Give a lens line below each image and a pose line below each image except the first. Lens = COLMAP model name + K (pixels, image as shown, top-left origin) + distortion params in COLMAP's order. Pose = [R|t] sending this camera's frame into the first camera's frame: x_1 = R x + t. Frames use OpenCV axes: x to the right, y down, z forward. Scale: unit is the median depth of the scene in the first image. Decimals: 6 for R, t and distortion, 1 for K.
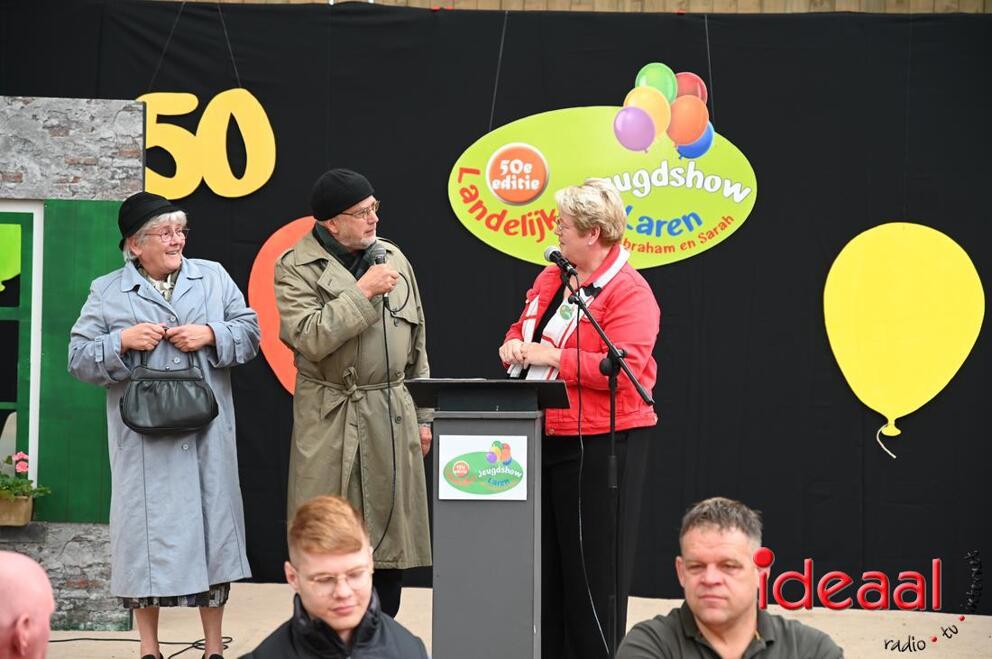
lens RADIAL K [[1858.9, 0, 496.0], [0, 1858.9, 329.5], [0, 0, 1]] dist [0.251714, 0.252109]
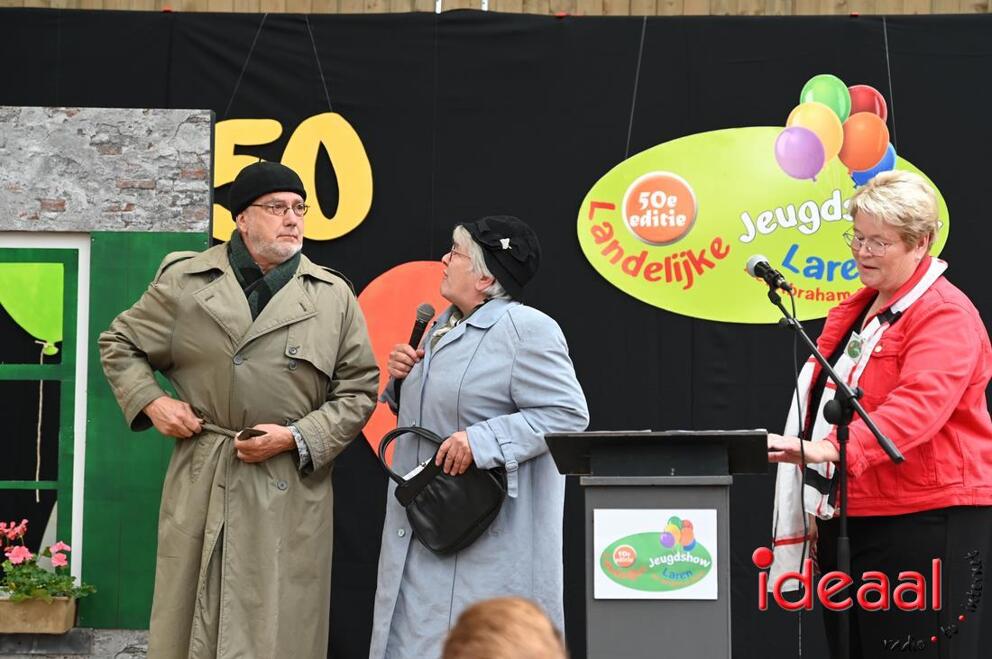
lens RADIAL K [[1795.0, 0, 547.8], [0, 1795.0, 359.7], [0, 0, 1]] dist [0.156706, 0.142590]
pose [[0.999689, -0.007680, -0.023736, -0.020226], [0.006696, 0.999125, -0.041274, 0.017707], [0.024032, 0.041102, 0.998866, 0.193764]]
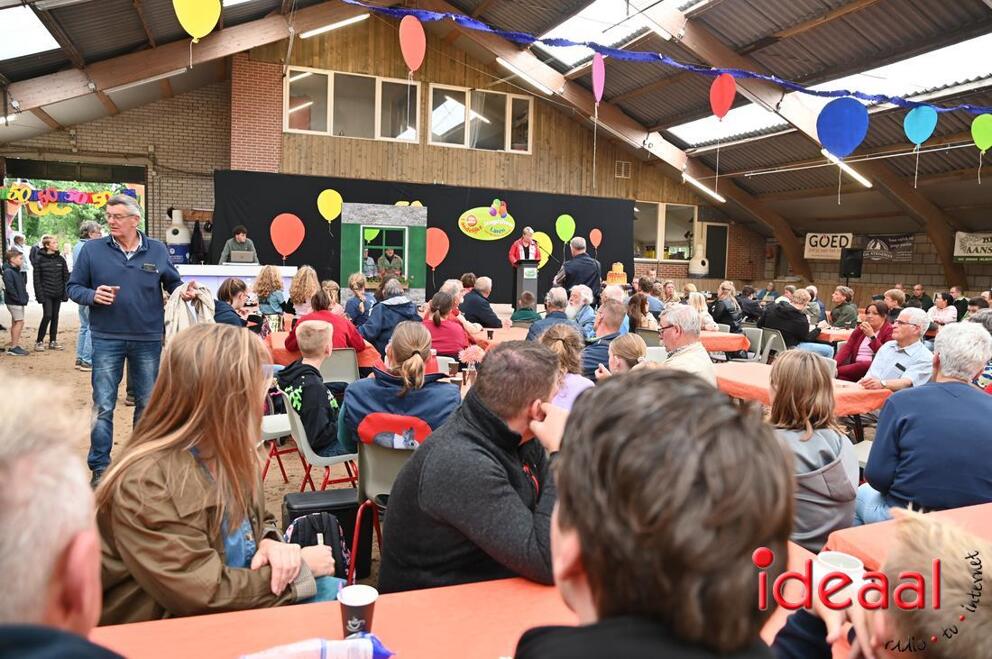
lens RADIAL K [[681.4, 0, 496.0], [0, 681.4, 329.5], [0, 0, 1]] dist [-0.107698, 0.085723]
pose [[0.900698, -0.041940, 0.432418, -0.731052], [-0.007491, 0.993682, 0.111981, 0.003143], [-0.434382, -0.104100, 0.894693, -0.688976]]
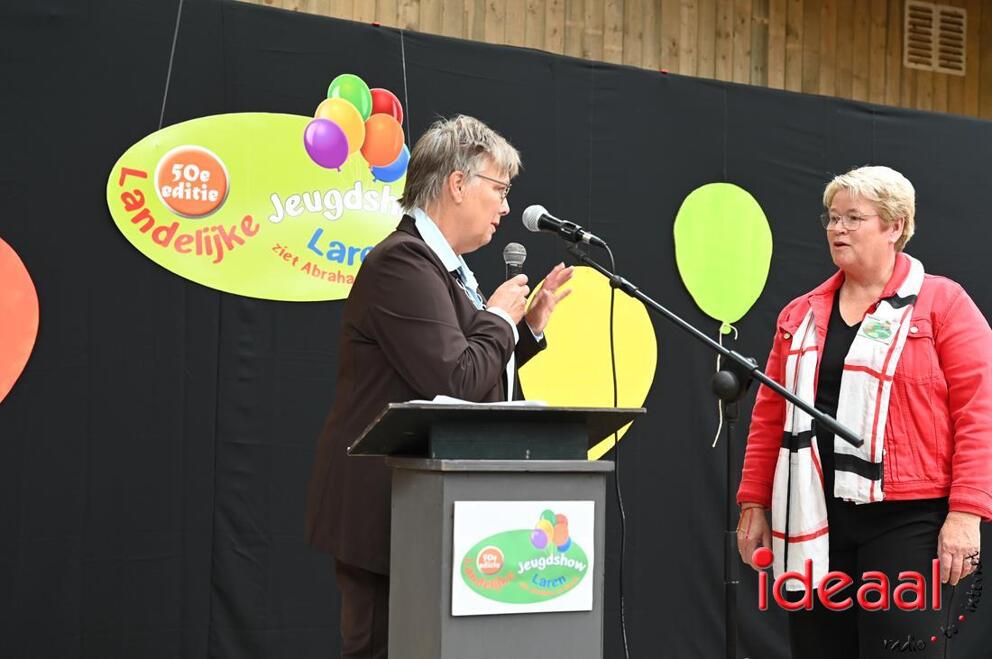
lens RADIAL K [[1310.9, 0, 496.0], [0, 1310.9, 329.5], [0, 0, 1]] dist [0.059276, 0.057328]
pose [[0.895362, 0.039377, 0.443595, -0.128525], [-0.013921, 0.998071, -0.060498, 0.018115], [-0.445122, 0.047992, 0.894183, 0.407222]]
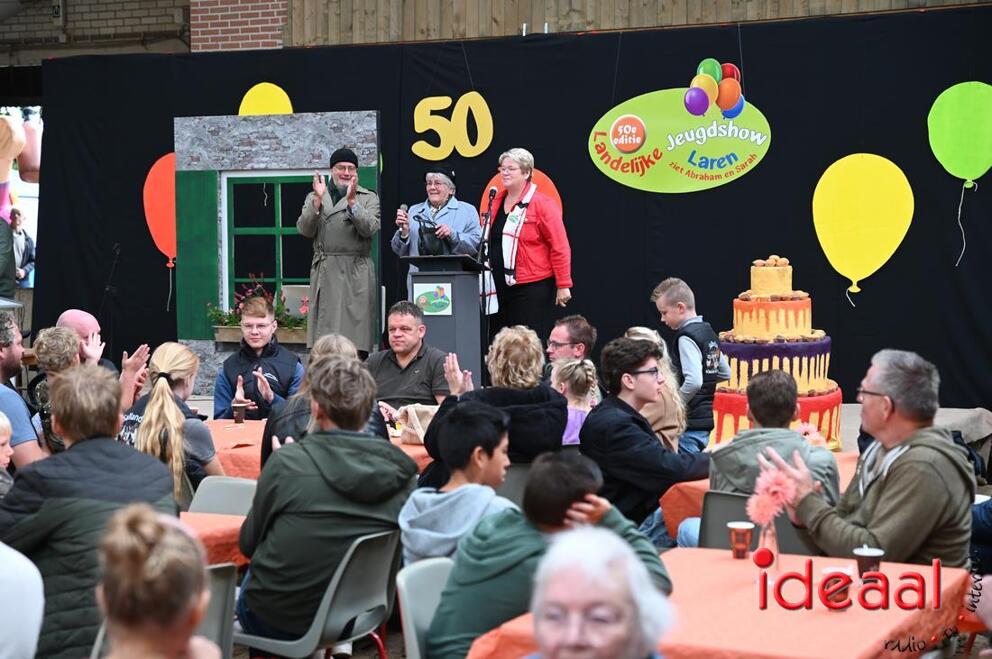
lens RADIAL K [[1858.9, 0, 496.0], [0, 1858.9, 329.5], [0, 0, 1]] dist [0.251714, 0.252109]
pose [[0.912808, -0.008186, -0.408307, 0.564925], [0.026152, 0.998919, 0.038438, 0.019975], [0.407551, -0.045765, 0.912035, -0.522409]]
